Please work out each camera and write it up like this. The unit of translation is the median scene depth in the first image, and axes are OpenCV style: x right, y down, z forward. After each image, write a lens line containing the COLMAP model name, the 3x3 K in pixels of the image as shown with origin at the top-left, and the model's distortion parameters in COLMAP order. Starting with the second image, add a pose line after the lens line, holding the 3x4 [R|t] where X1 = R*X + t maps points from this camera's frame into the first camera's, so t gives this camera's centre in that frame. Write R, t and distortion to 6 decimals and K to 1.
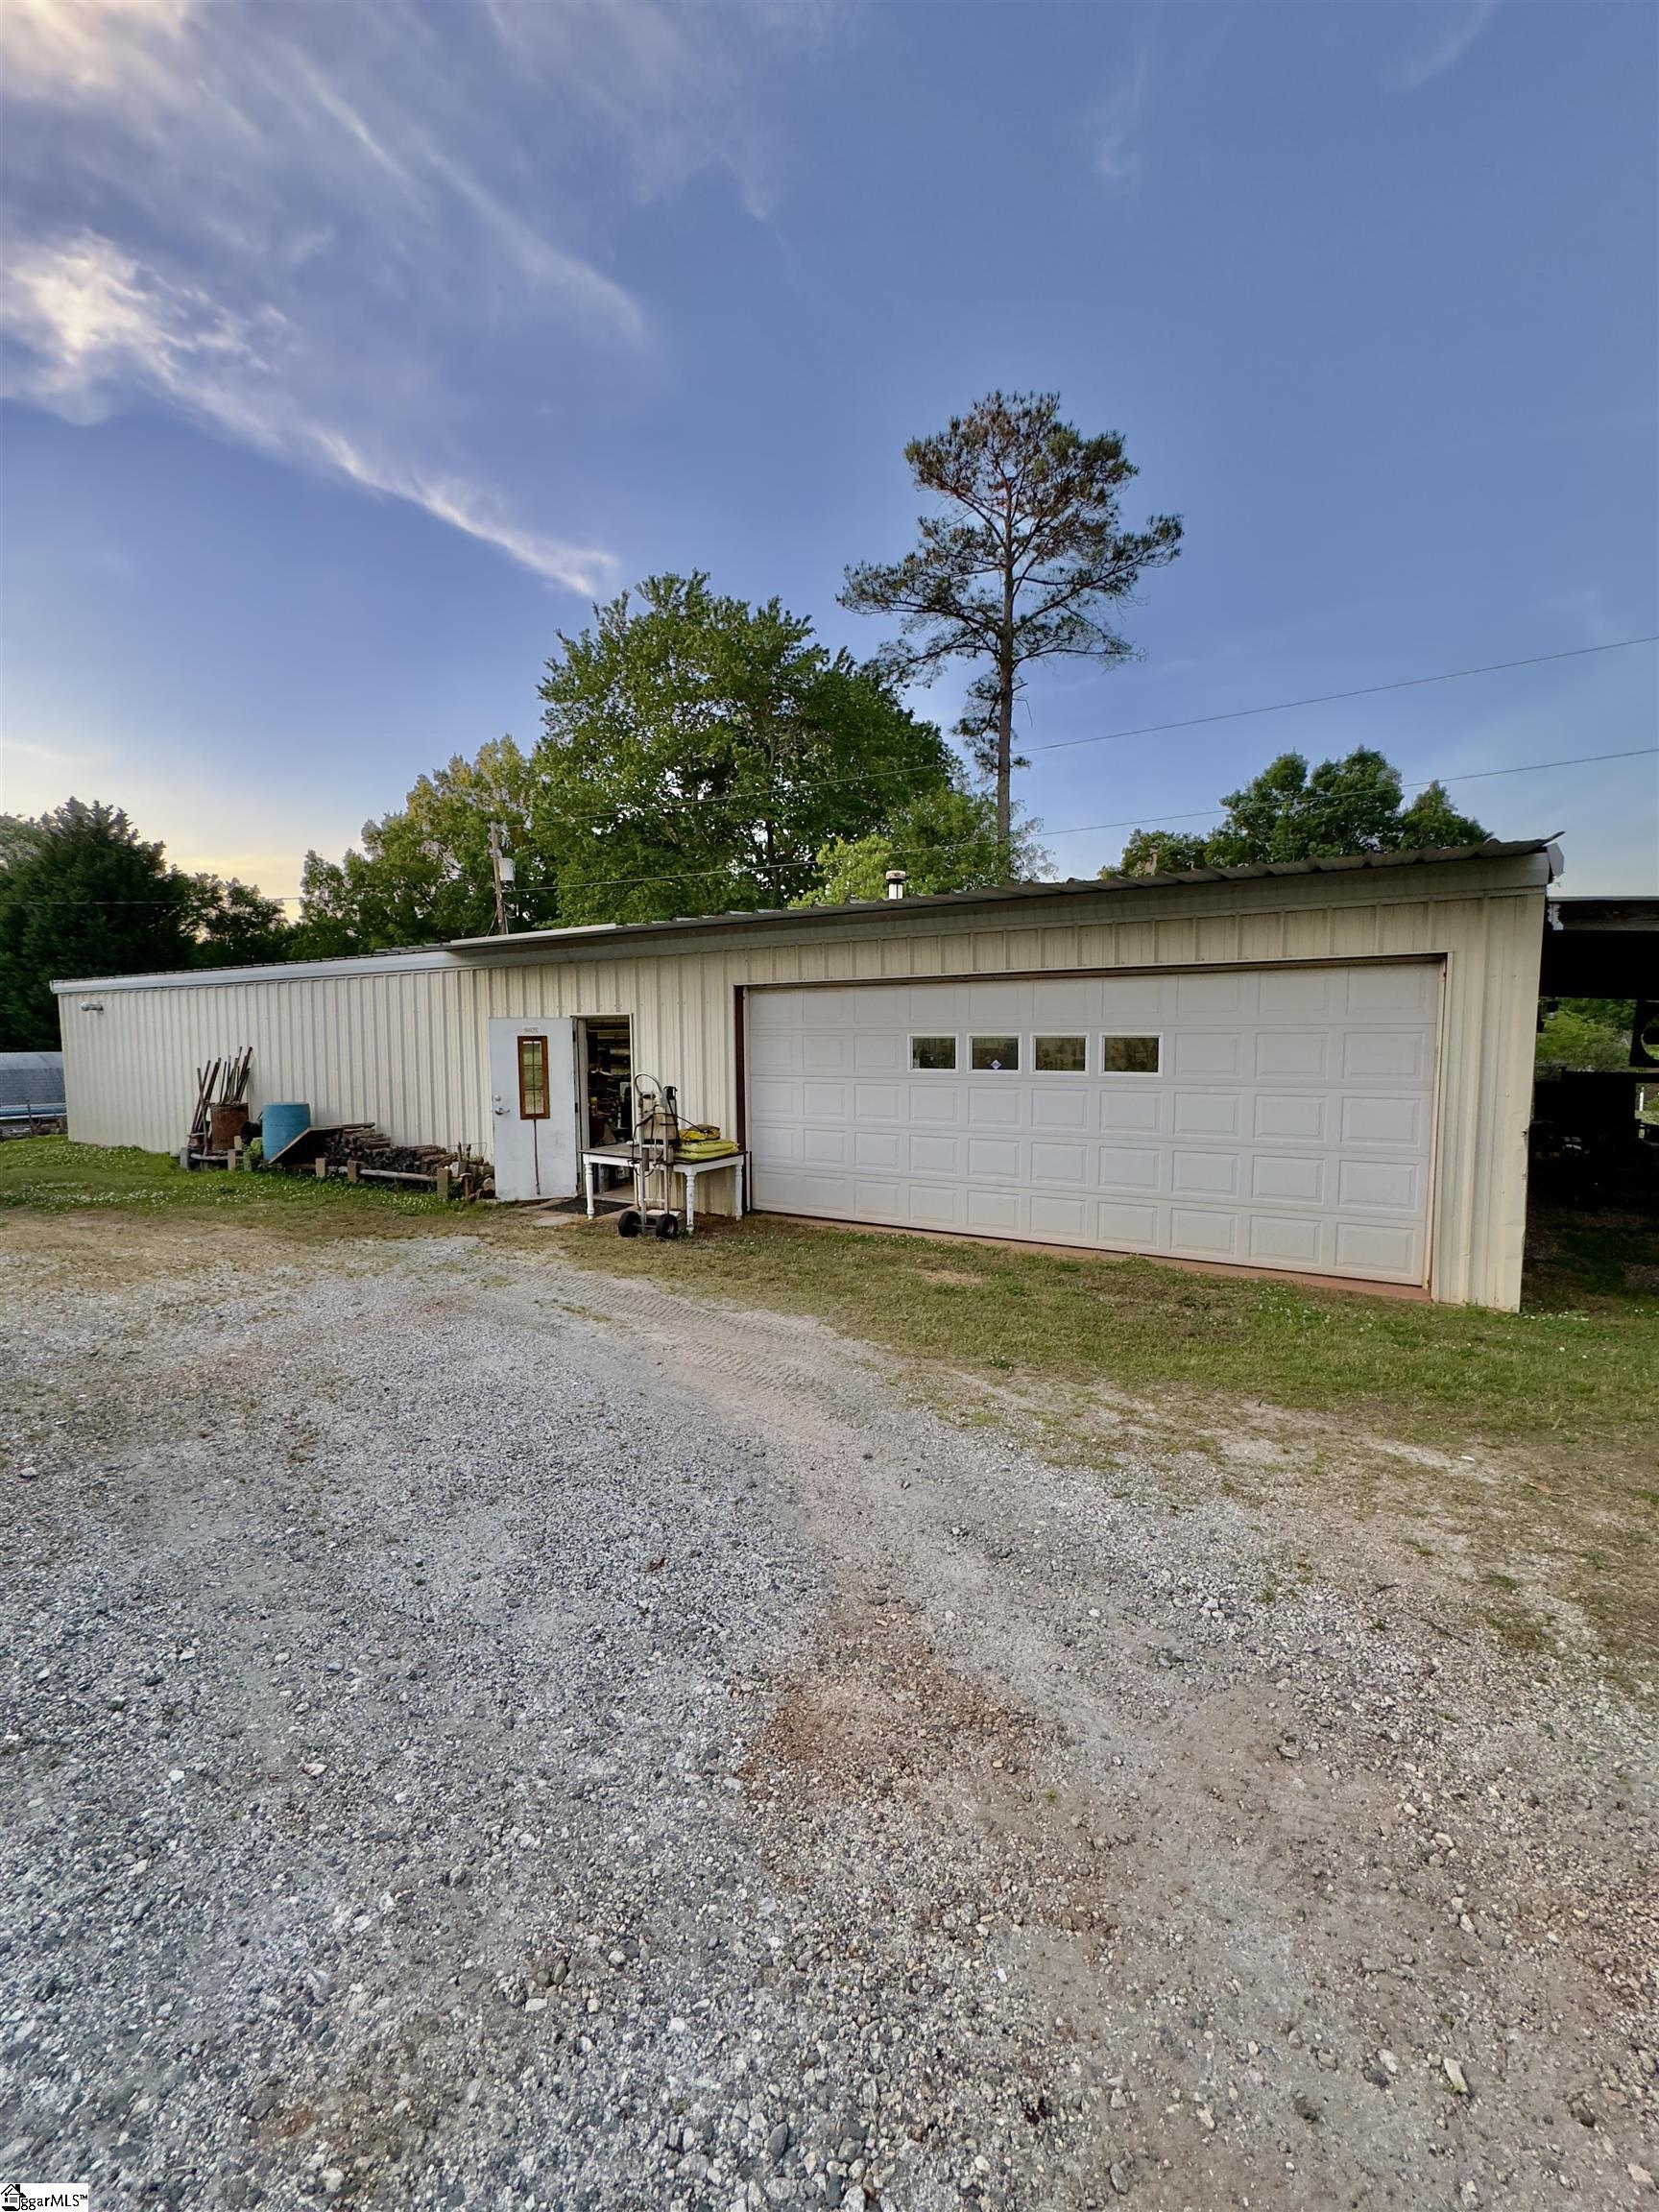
lens RADIAL K [[877.3, 0, 829.5], [0, 877.3, 1106.0], [0, 0, 1]] dist [-0.001381, 0.000365]
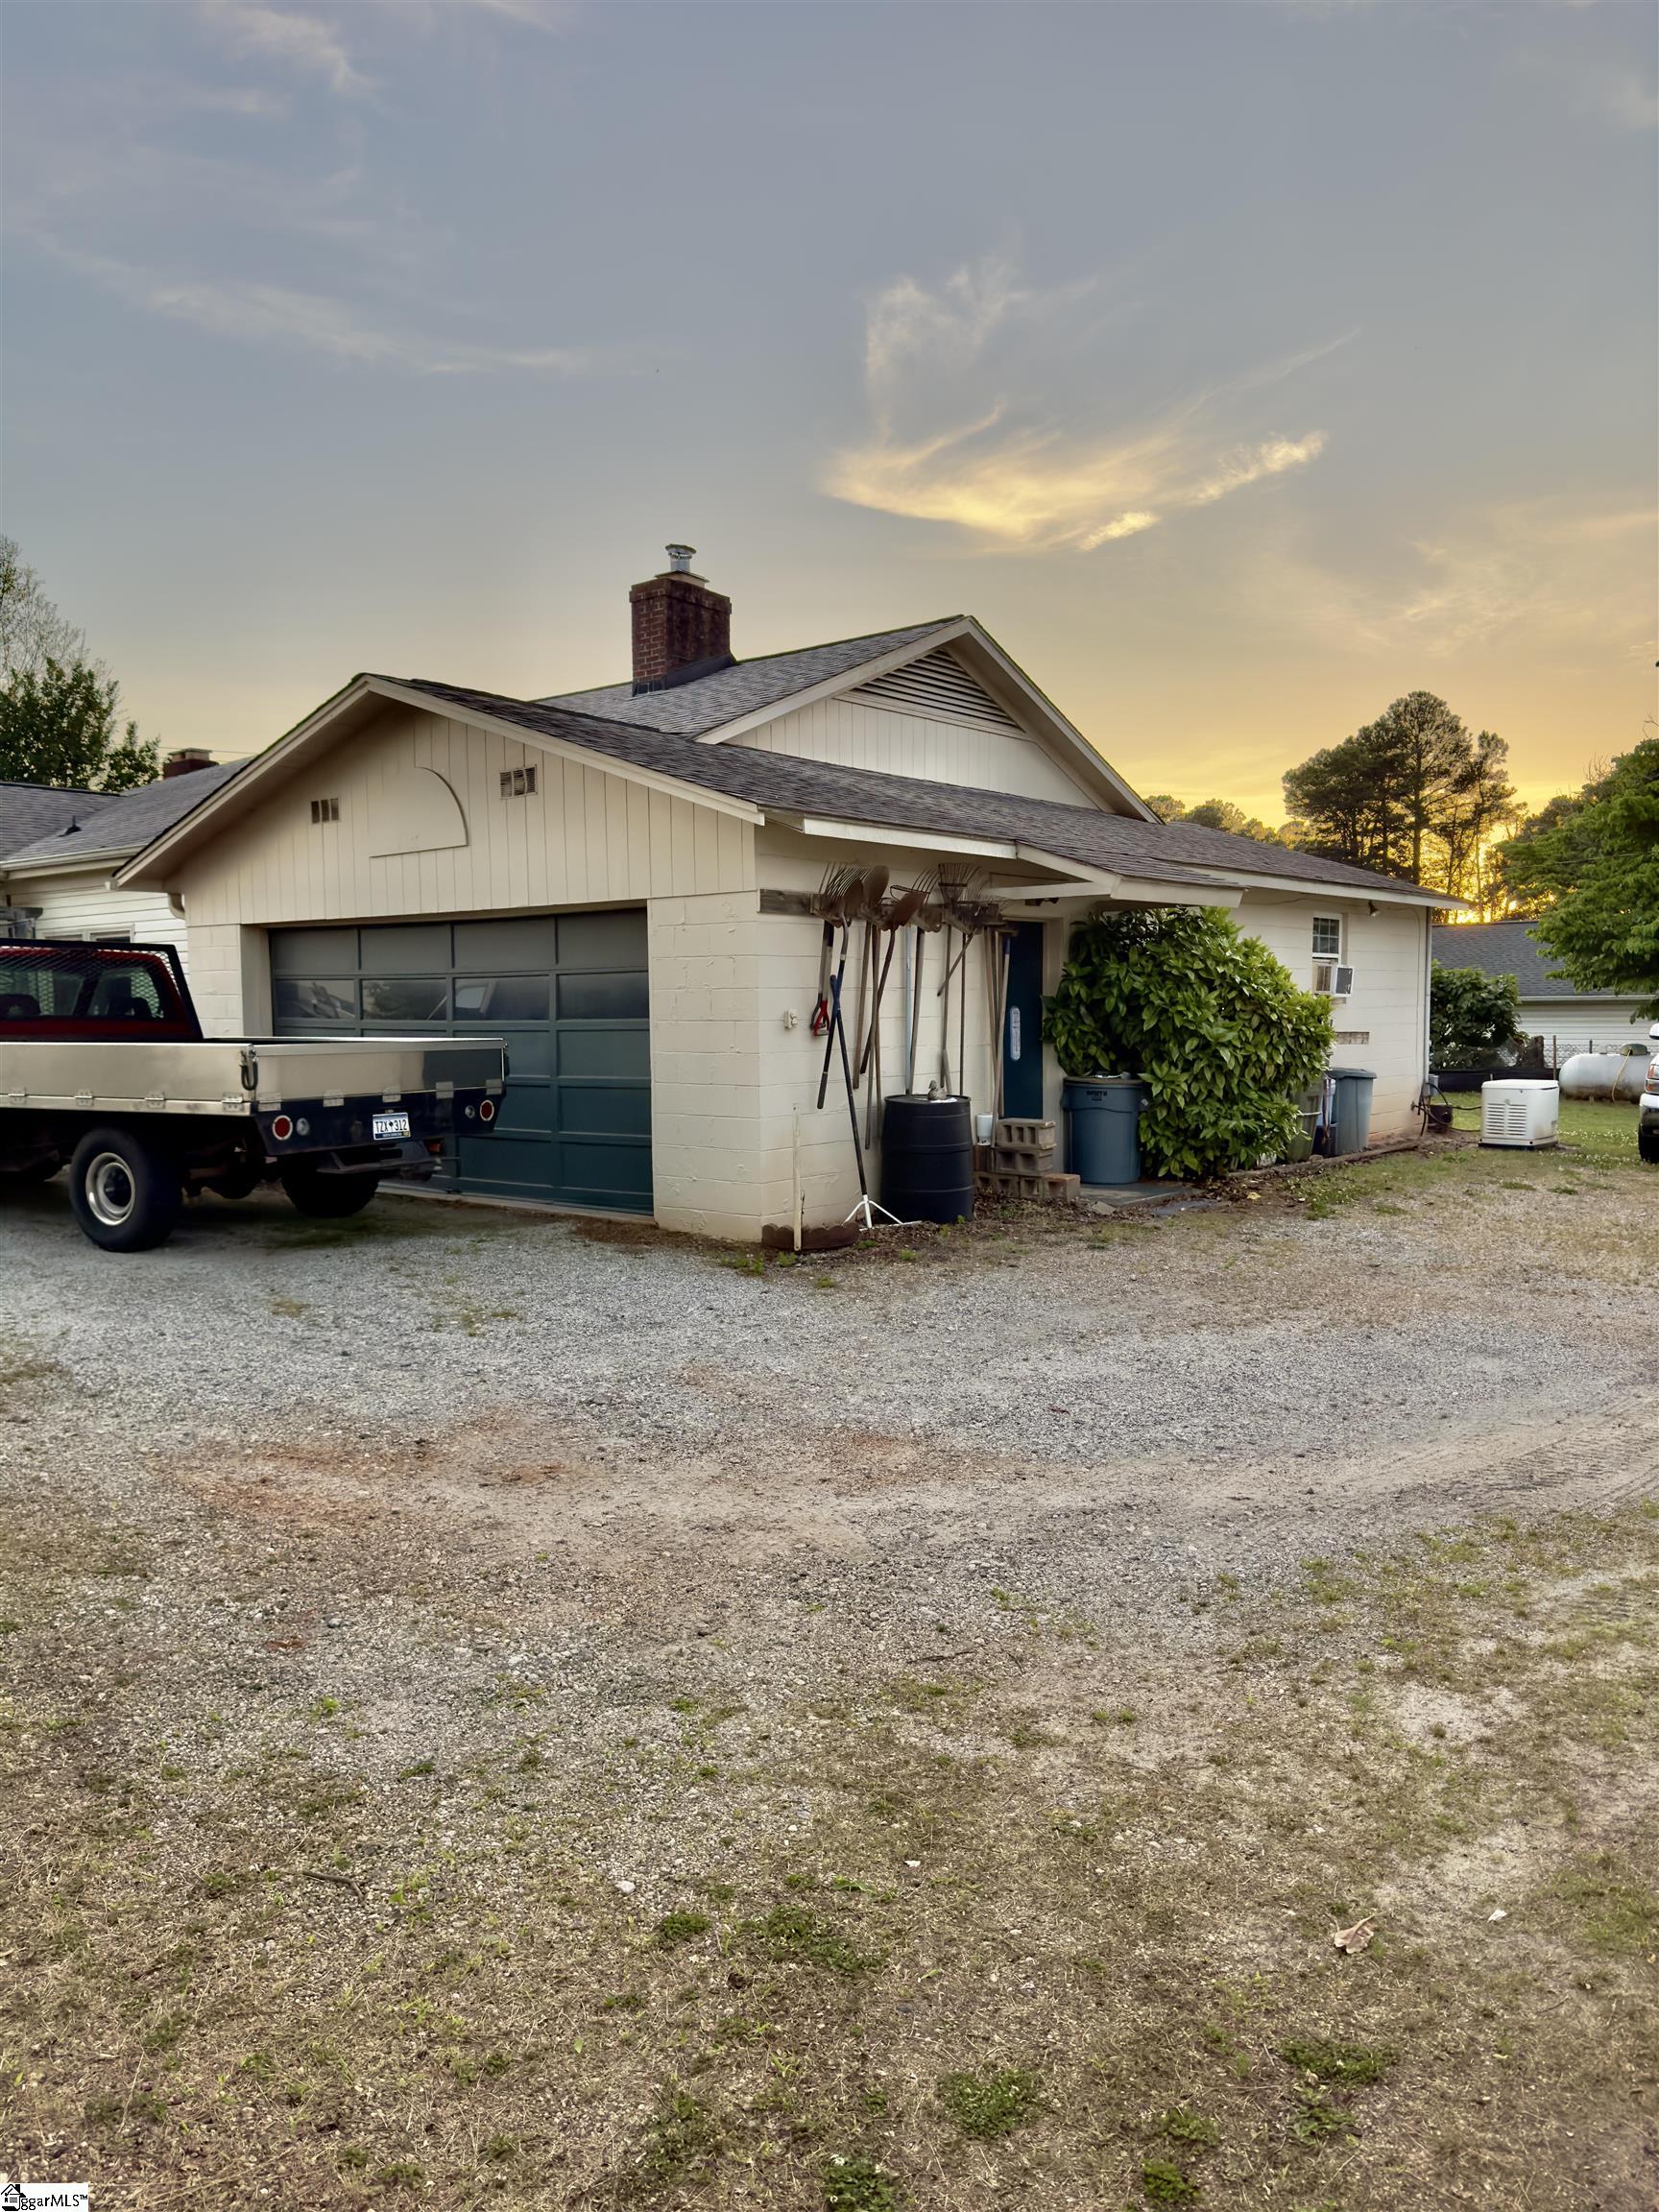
lens RADIAL K [[1572.9, 0, 829.5], [0, 1572.9, 1106.0], [0, 0, 1]] dist [-0.000156, -0.000895]
pose [[-0.160653, 0.068335, -0.984643, 2.478903], [-0.068536, 0.994420, 0.080195, -0.067909], [0.984629, 0.080367, -0.155073, 1.234286]]
